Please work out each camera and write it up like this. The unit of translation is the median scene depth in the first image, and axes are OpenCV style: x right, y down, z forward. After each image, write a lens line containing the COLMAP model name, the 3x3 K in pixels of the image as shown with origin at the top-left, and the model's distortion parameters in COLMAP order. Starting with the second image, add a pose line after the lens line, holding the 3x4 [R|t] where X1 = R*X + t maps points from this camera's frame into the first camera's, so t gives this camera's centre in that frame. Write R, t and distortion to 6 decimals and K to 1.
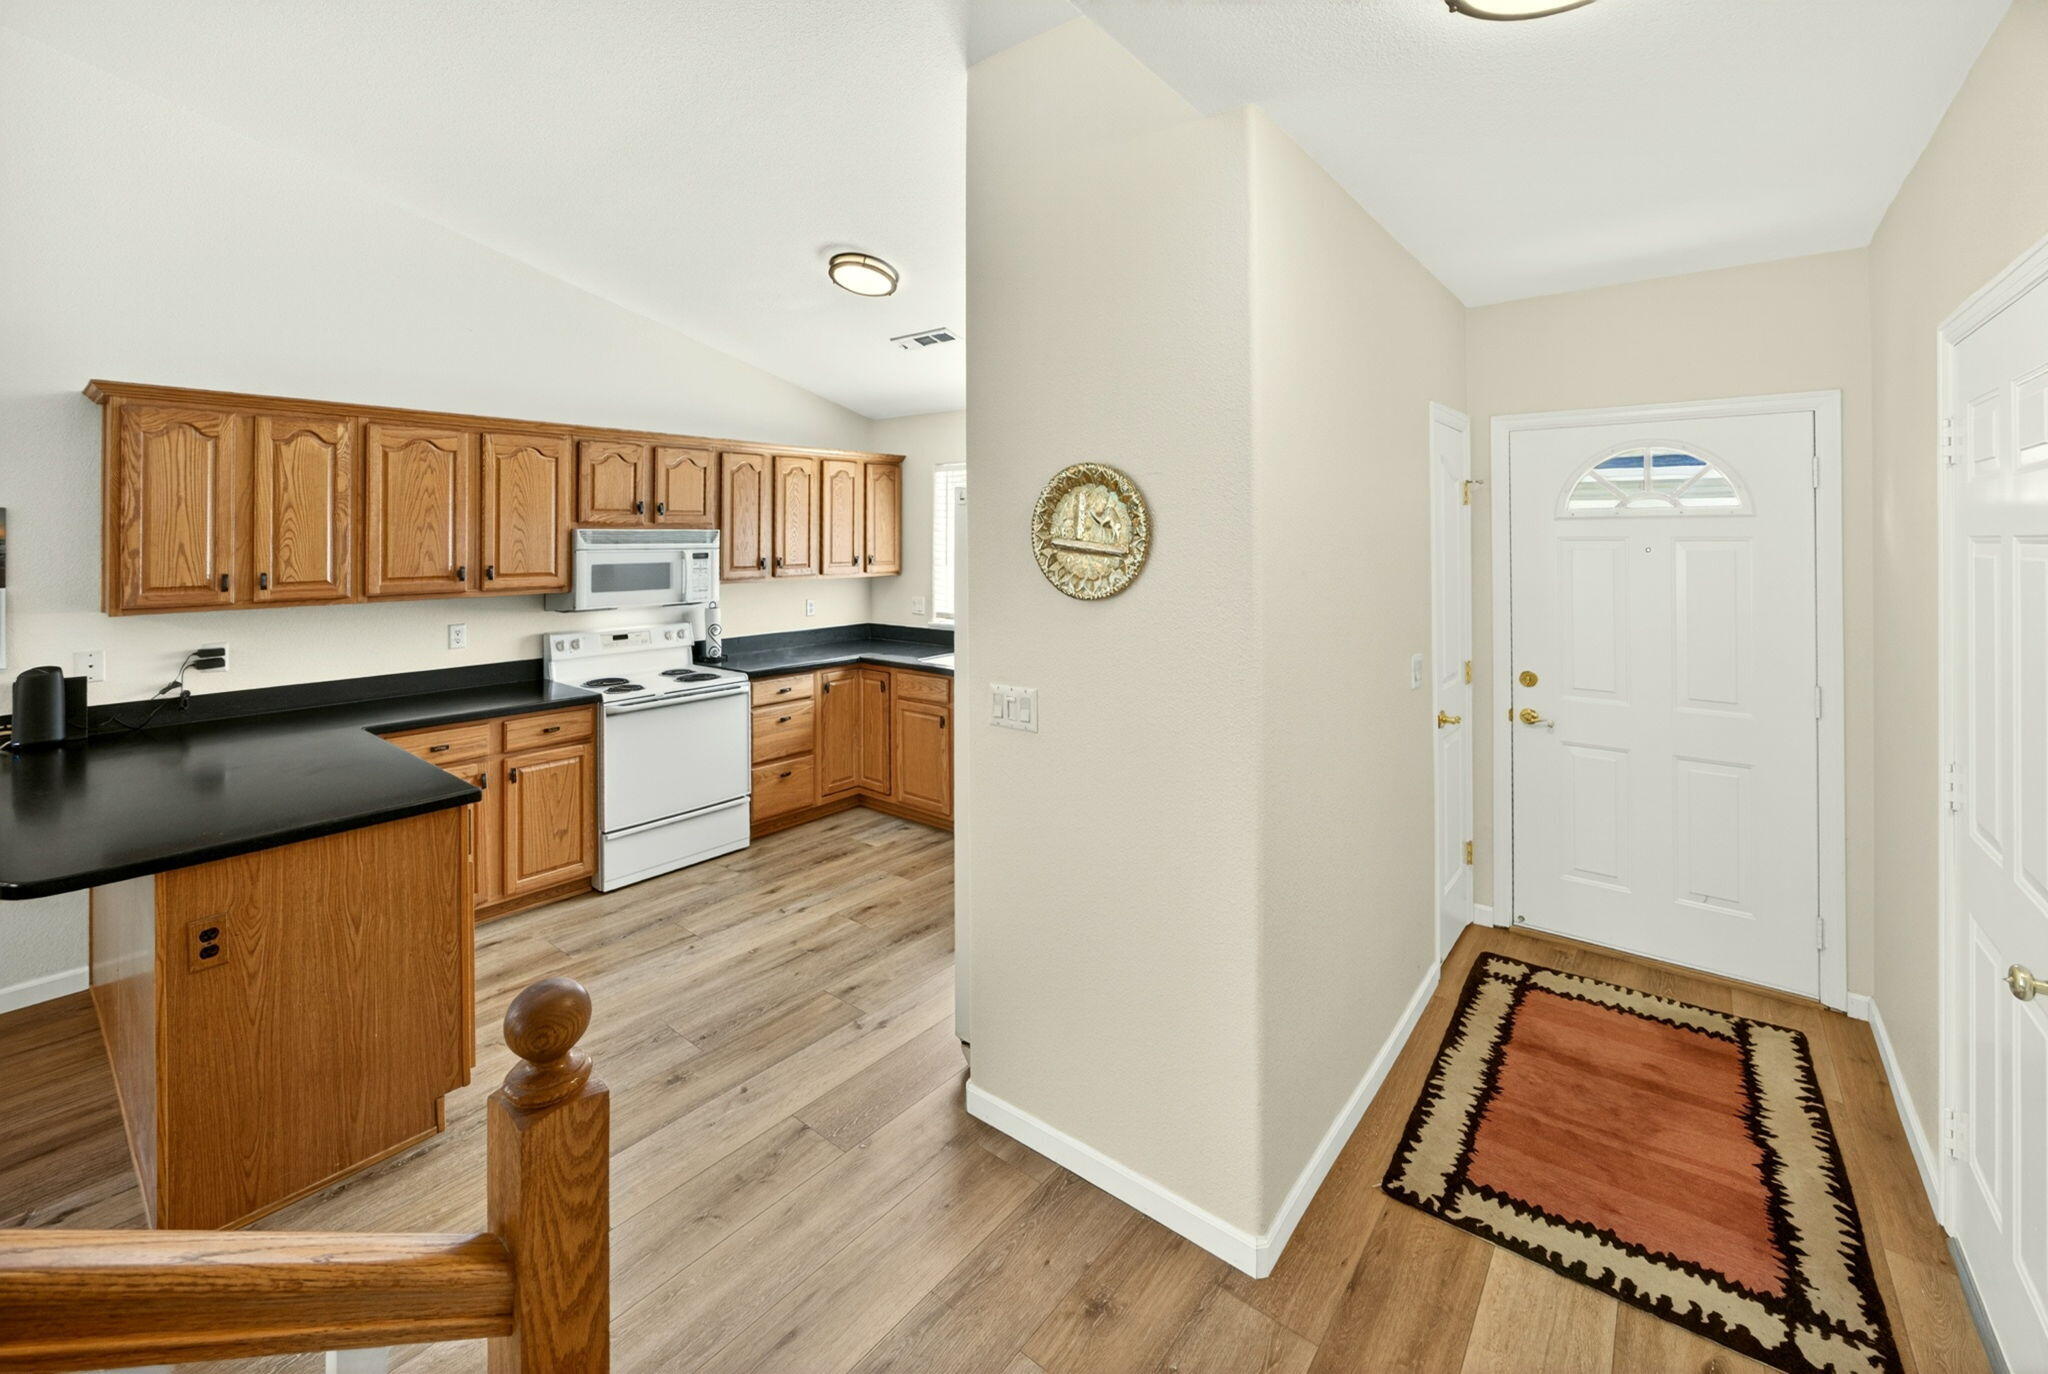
lens RADIAL K [[835.3, 0, 1027.1], [0, 835.3, 536.6], [0, 0, 1]] dist [-0.005988, 0.000912]
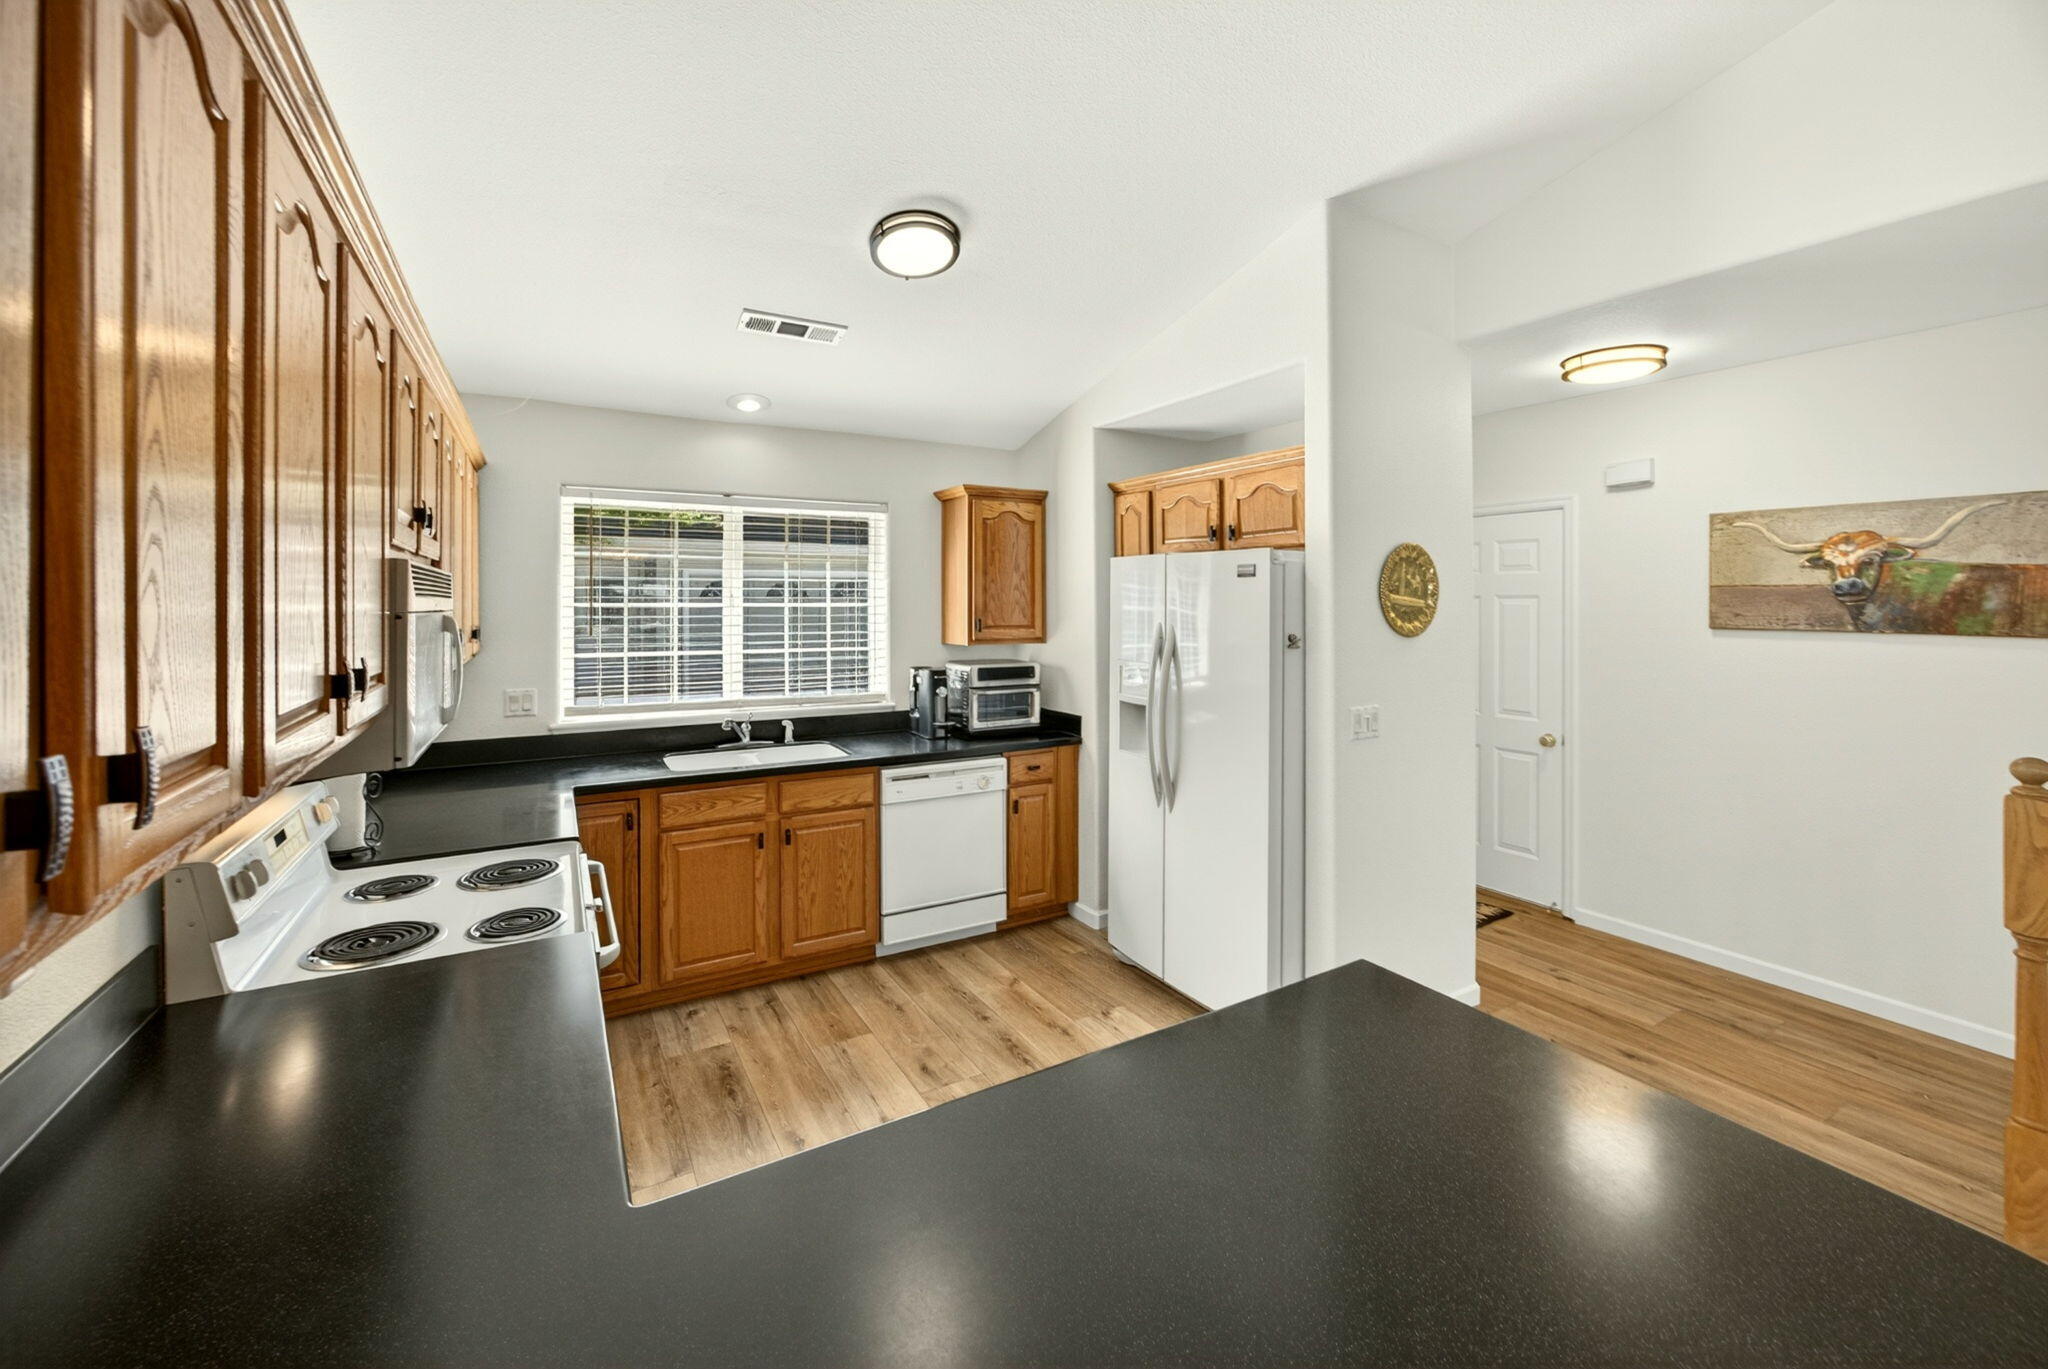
lens RADIAL K [[817.9, 0, 1020.8], [0, 817.9, 608.7], [0, 0, 1]] dist [-0.025099, 0.004695]
pose [[0.363799, -0.010123, 0.931422, -0.815165], [0.000571, 0.999943, 0.010645, 0.008982], [-0.931477, -0.003340, 0.363784, 0.614737]]
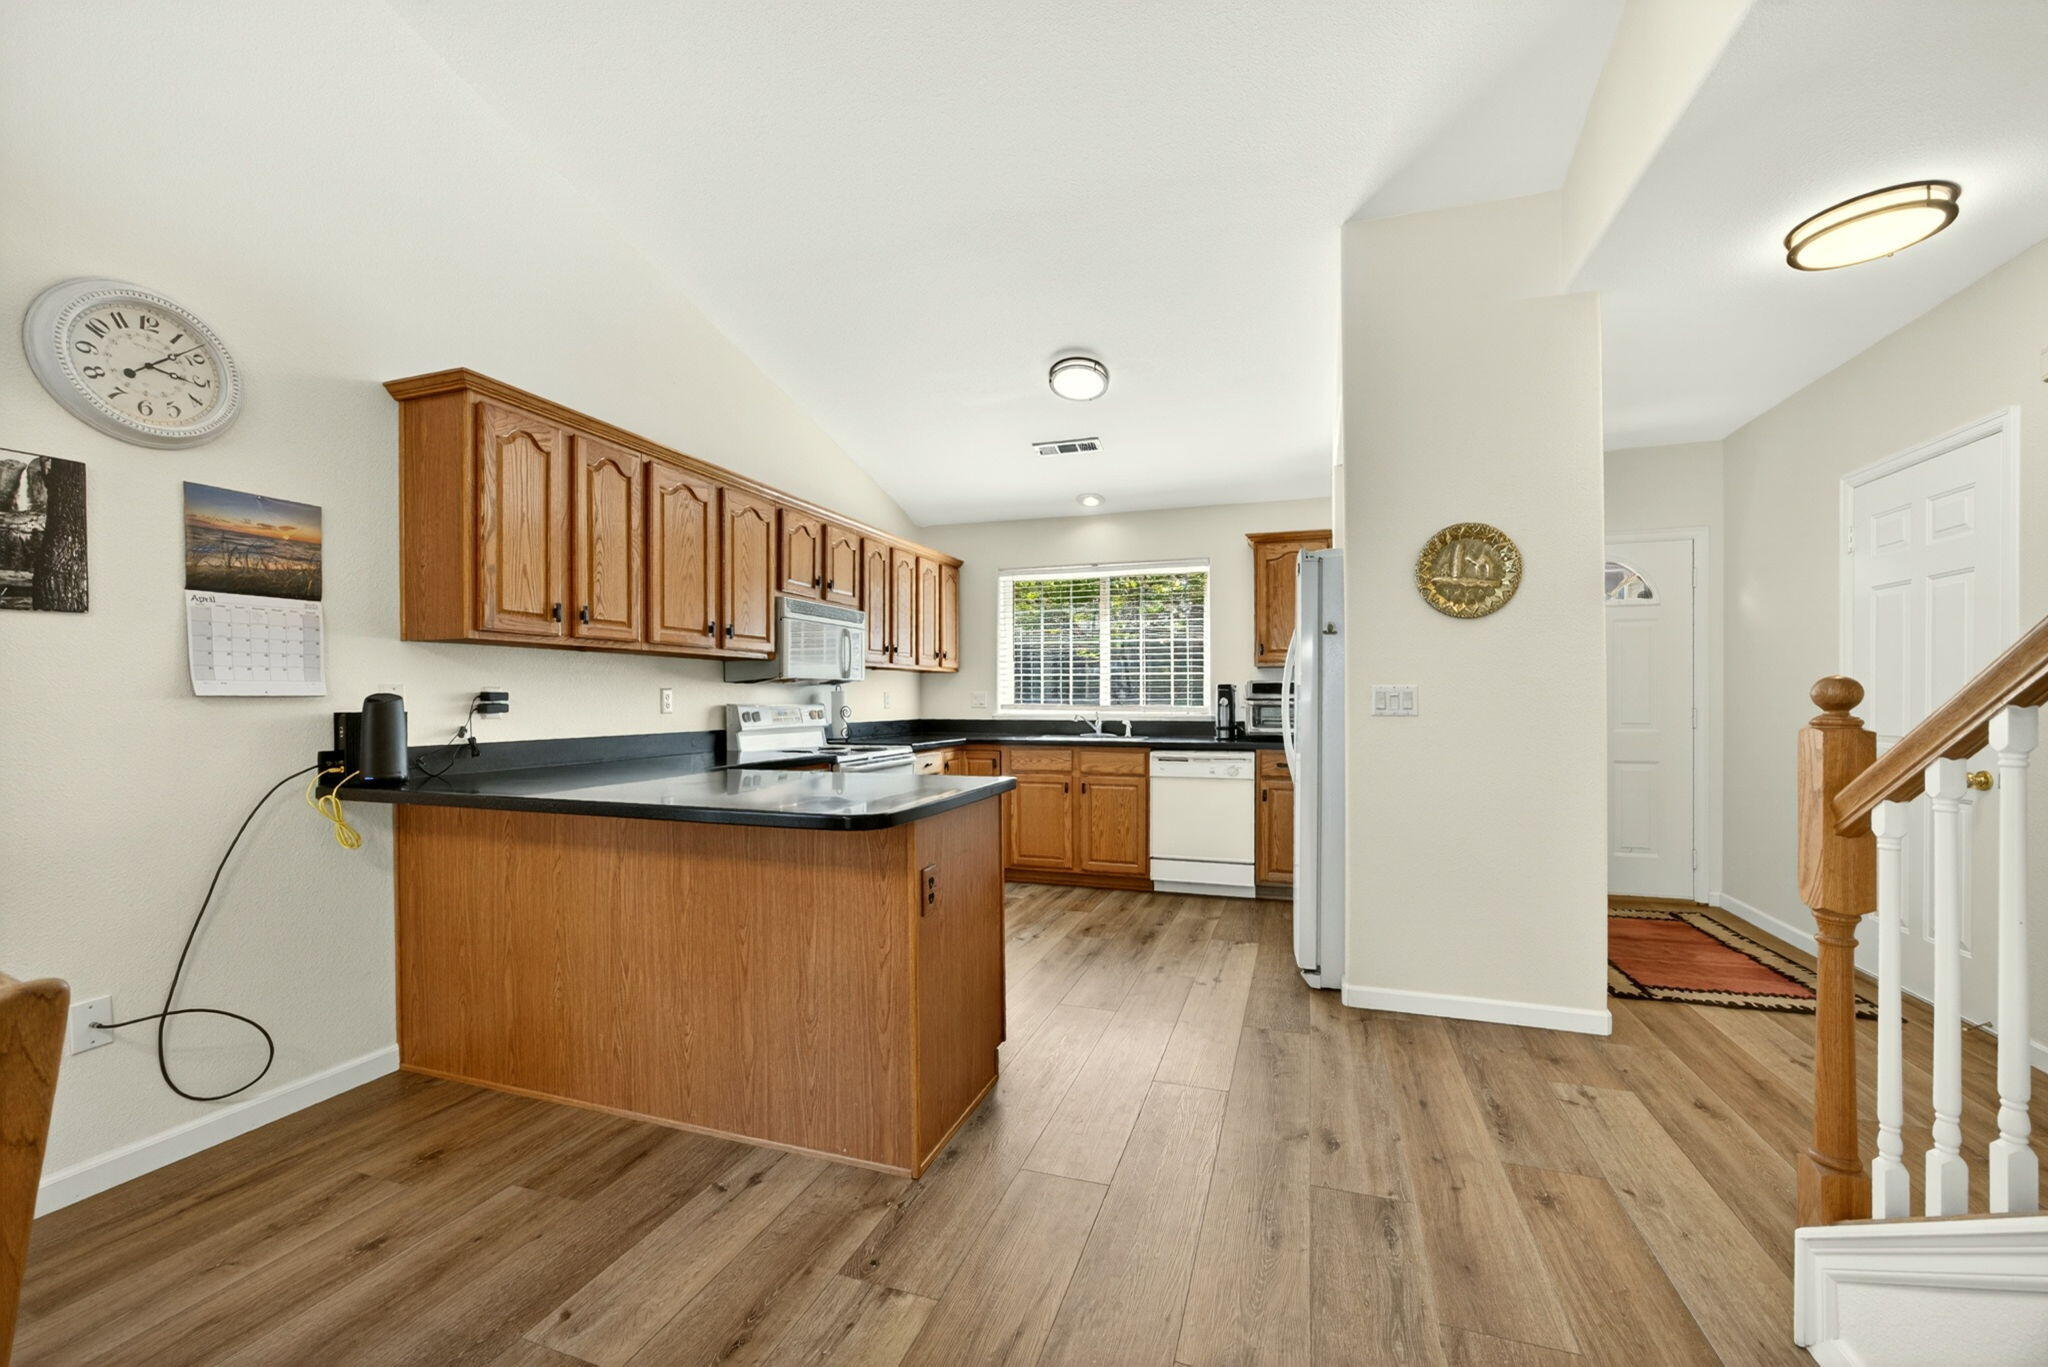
lens RADIAL K [[800.1, 0, 1049.2], [0, 800.1, 713.7], [0, 0, 1]] dist [-0.020649, 0.006111]
pose [[0.937662, -0.009414, 0.347421, -0.592870], [0.003390, 0.999833, 0.017944, 0.120029], [-0.347532, -0.015648, 0.937538, -0.013989]]
